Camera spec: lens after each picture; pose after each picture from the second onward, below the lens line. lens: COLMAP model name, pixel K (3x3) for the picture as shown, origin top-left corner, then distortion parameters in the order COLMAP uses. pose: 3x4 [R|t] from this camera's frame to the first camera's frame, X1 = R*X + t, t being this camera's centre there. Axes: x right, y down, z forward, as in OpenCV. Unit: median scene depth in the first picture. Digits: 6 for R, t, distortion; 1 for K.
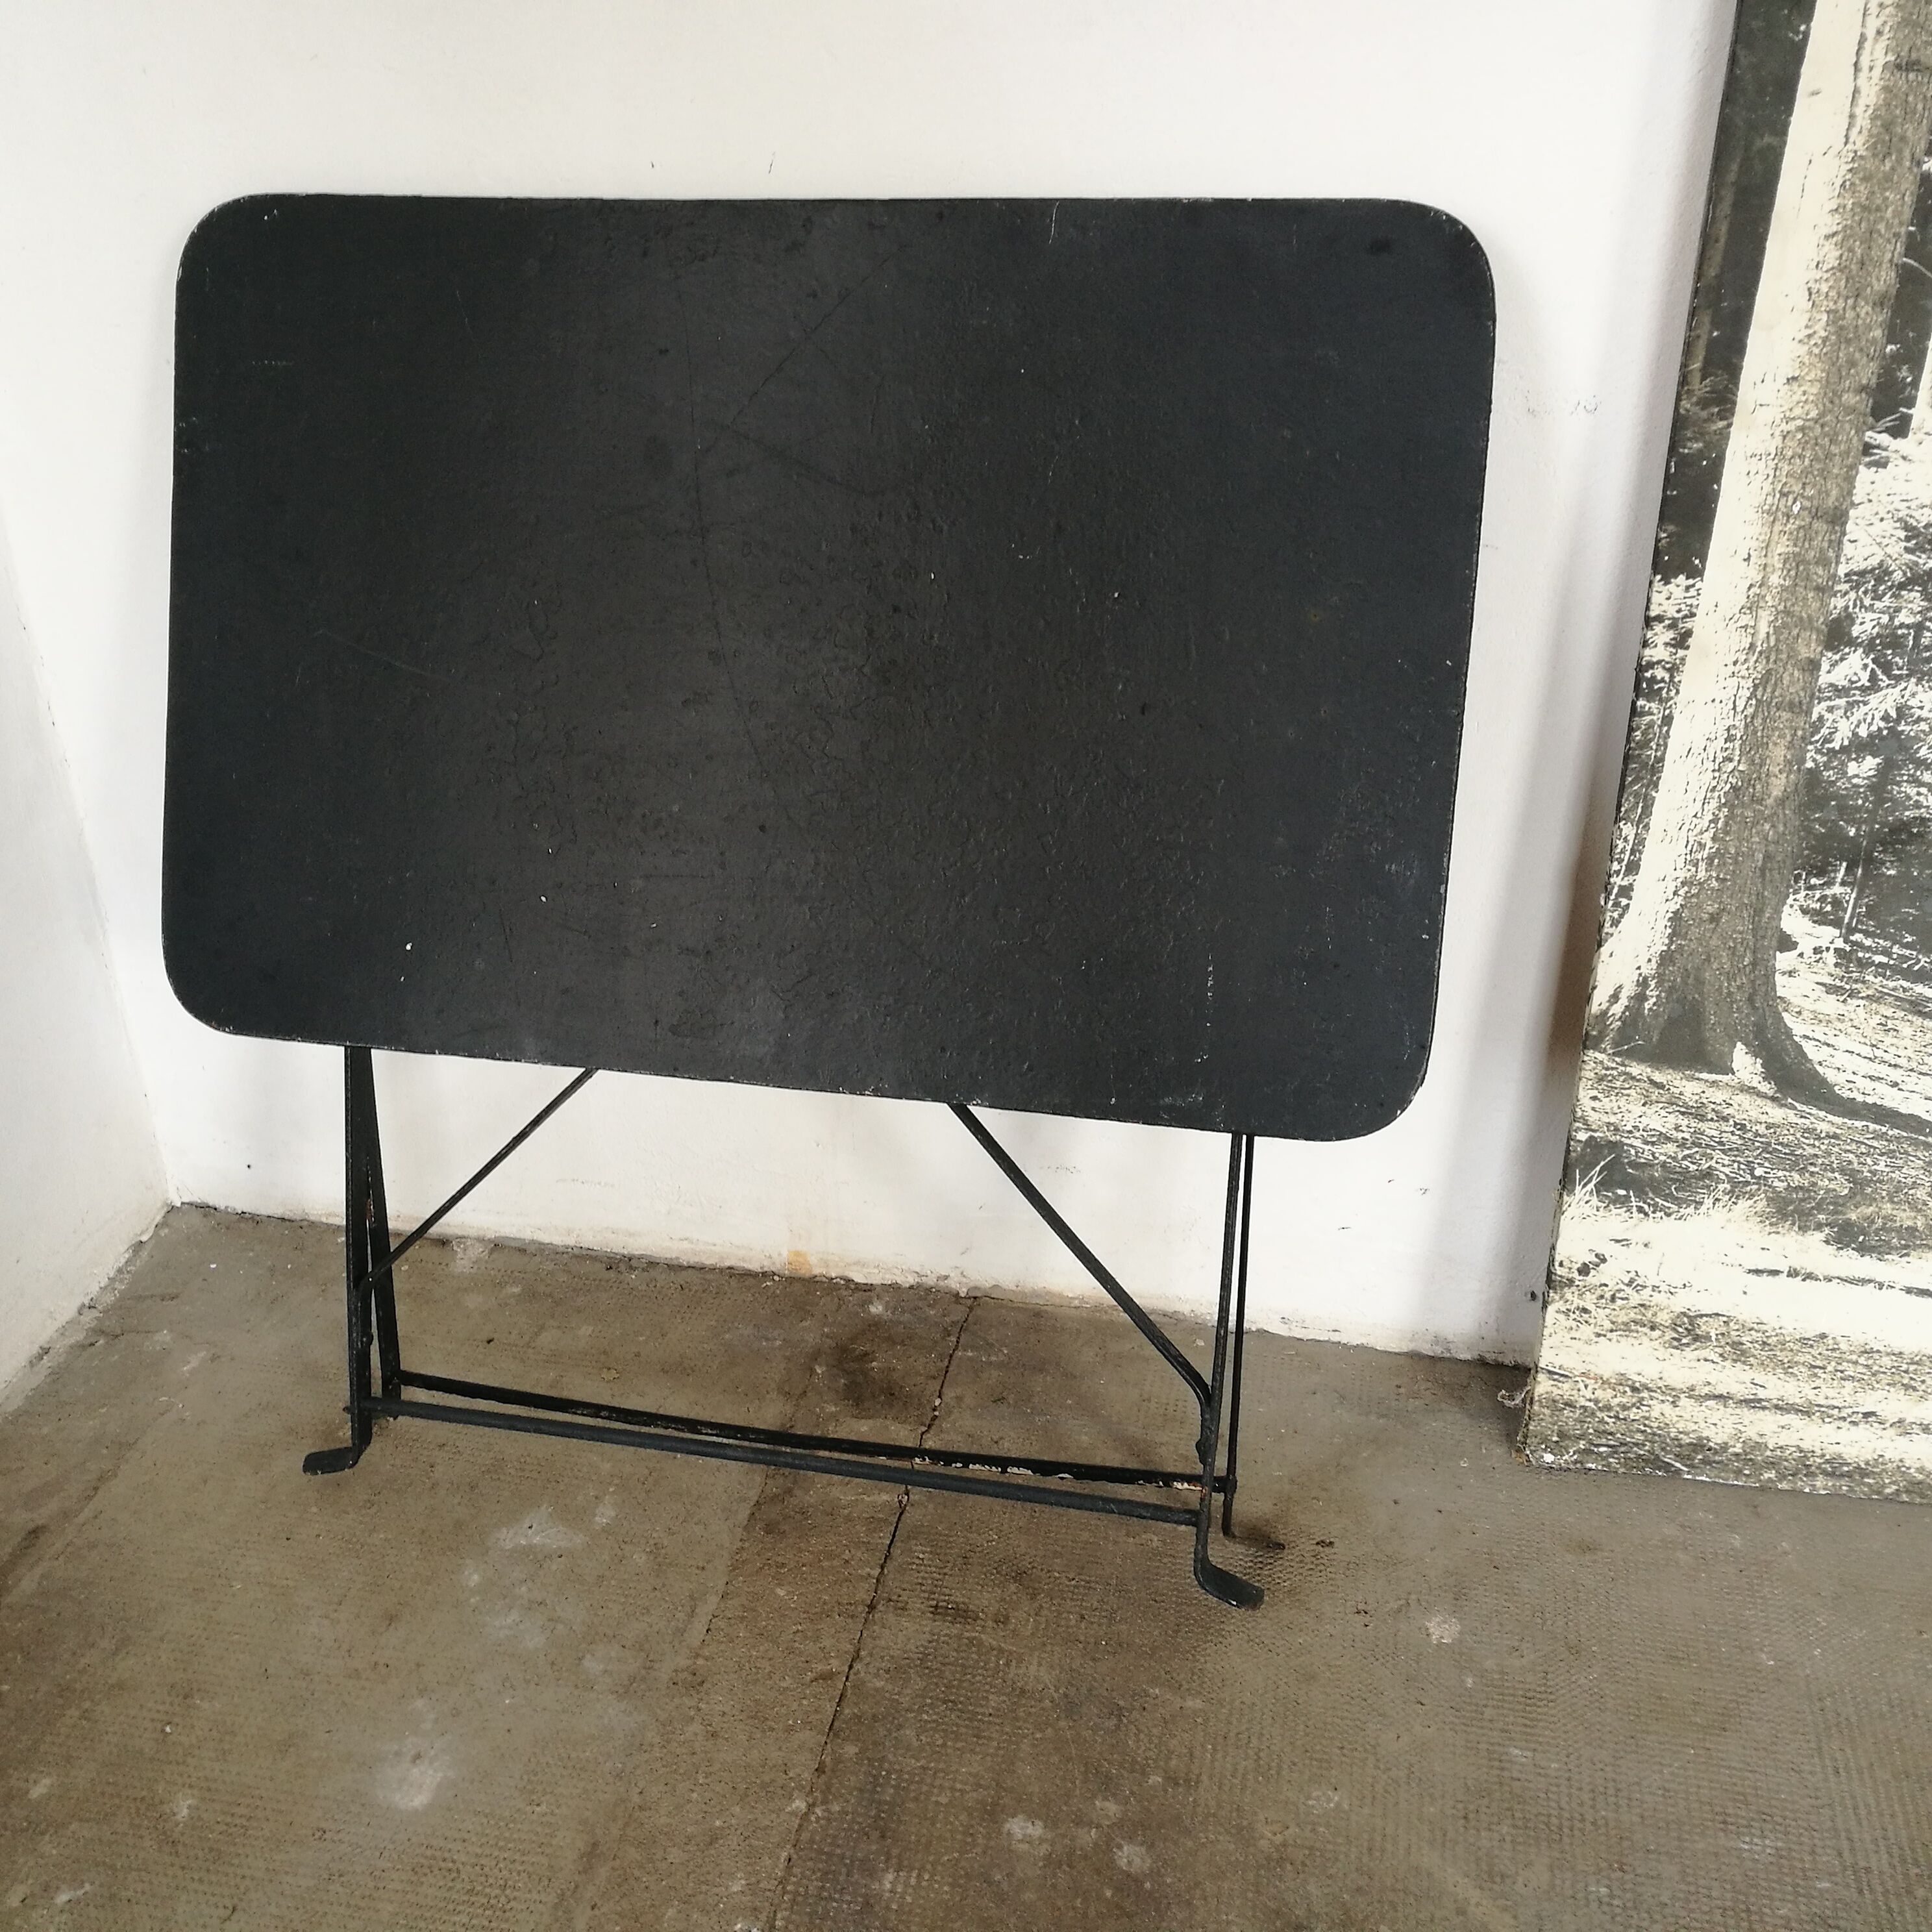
lens RADIAL K [[1995.5, 0, 972.4], [0, 1995.5, 972.0], [0, 0, 1]] dist [0.087176, -0.354484]
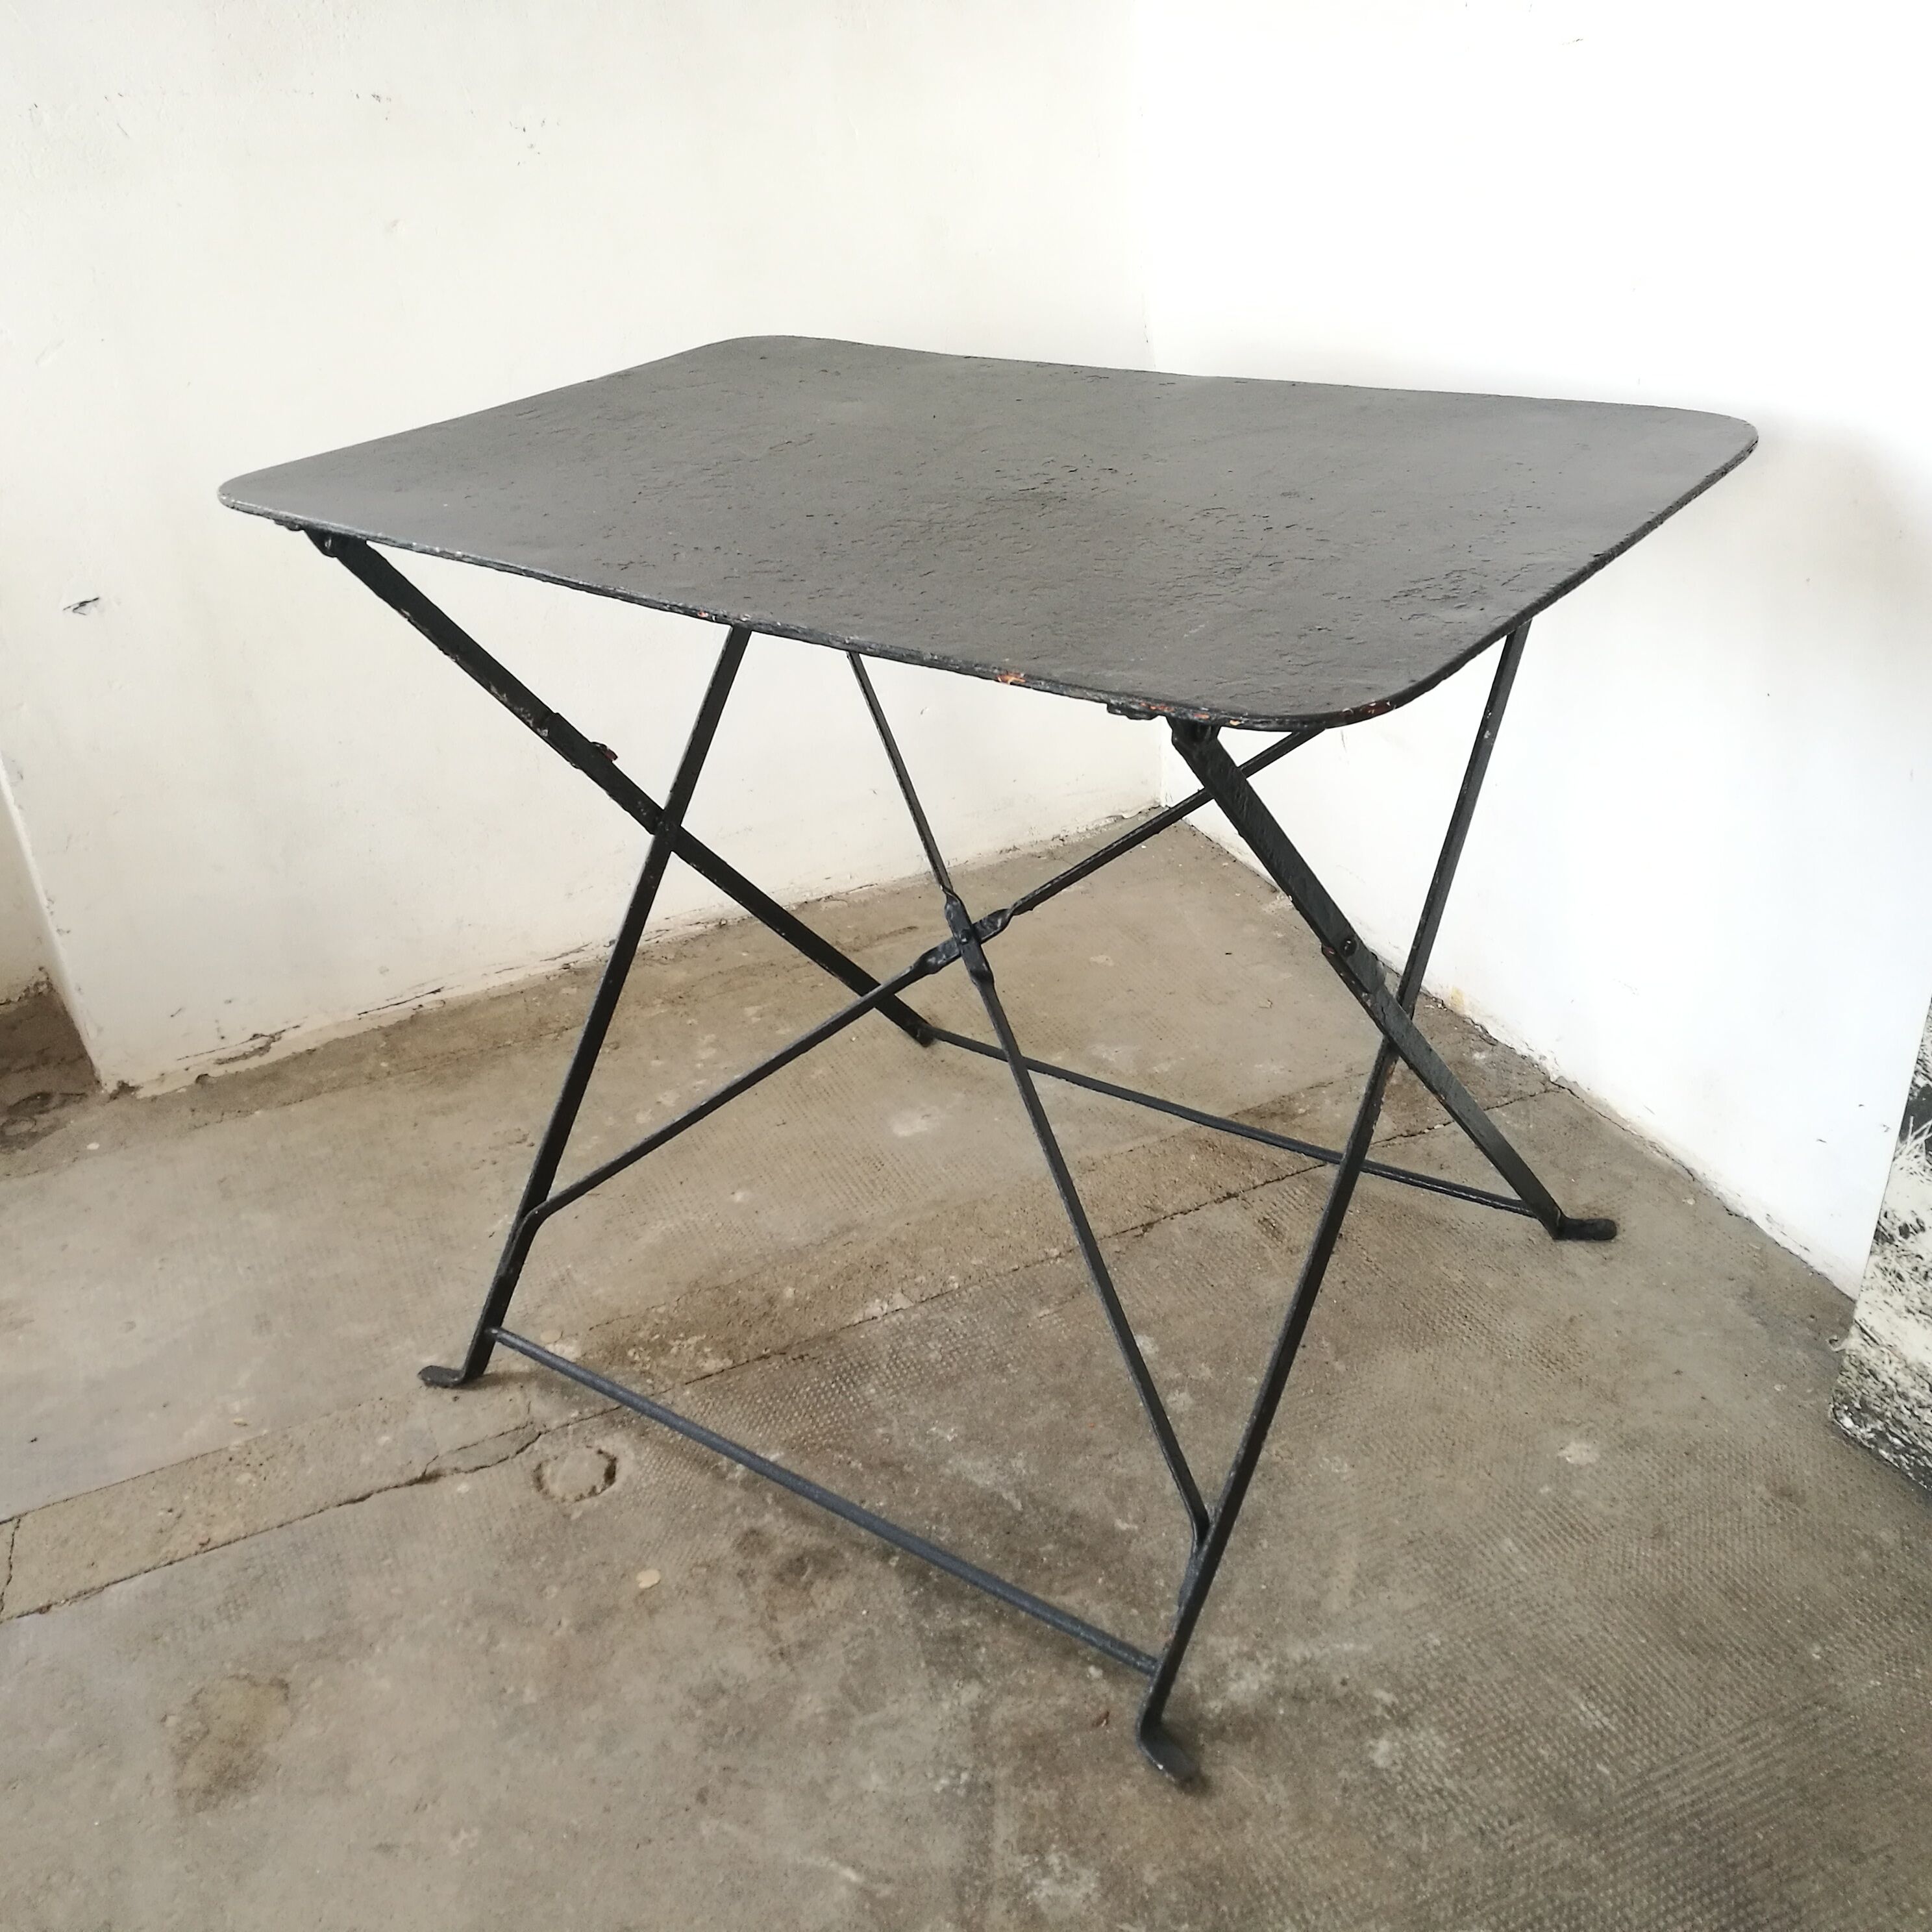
lens RADIAL K [[1993.8, 0, 977.7], [0, 1993.8, 972.0], [0, 0, 1]] dist [0.001088, -0.019290]
pose [[0.581712, 0.364888, -0.726958, 0.675537], [-0.333228, 0.922198, 0.196238, -0.000747], [0.742005, 0.128089, 0.658044, 0.054433]]
